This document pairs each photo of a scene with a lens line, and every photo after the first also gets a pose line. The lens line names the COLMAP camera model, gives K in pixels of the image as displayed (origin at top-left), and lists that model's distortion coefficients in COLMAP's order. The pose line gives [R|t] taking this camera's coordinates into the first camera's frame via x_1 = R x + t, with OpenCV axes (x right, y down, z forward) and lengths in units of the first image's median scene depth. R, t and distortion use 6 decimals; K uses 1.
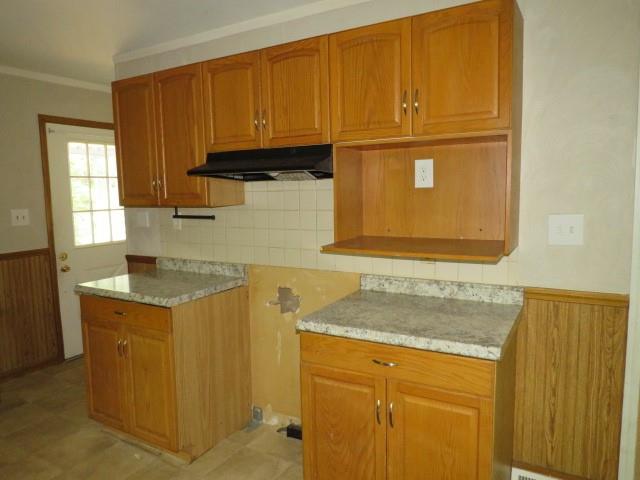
lens RADIAL K [[452.2, 0, 319.7], [0, 452.2, 238.8], [0, 0, 1]] dist [-0.021581, 0.007607]
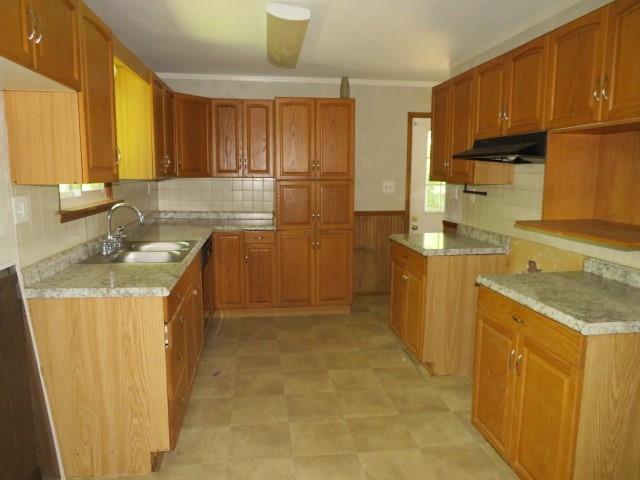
lens RADIAL K [[452.2, 0, 318.9], [0, 452.2, 238.1], [0, 0, 1]] dist [-0.021581, 0.007607]
pose [[0.622509, 0.134713, -0.770931, 0.496464], [-0.100348, 0.990682, 0.092083, 0.004741], [0.776153, 0.020039, 0.630226, -0.109230]]
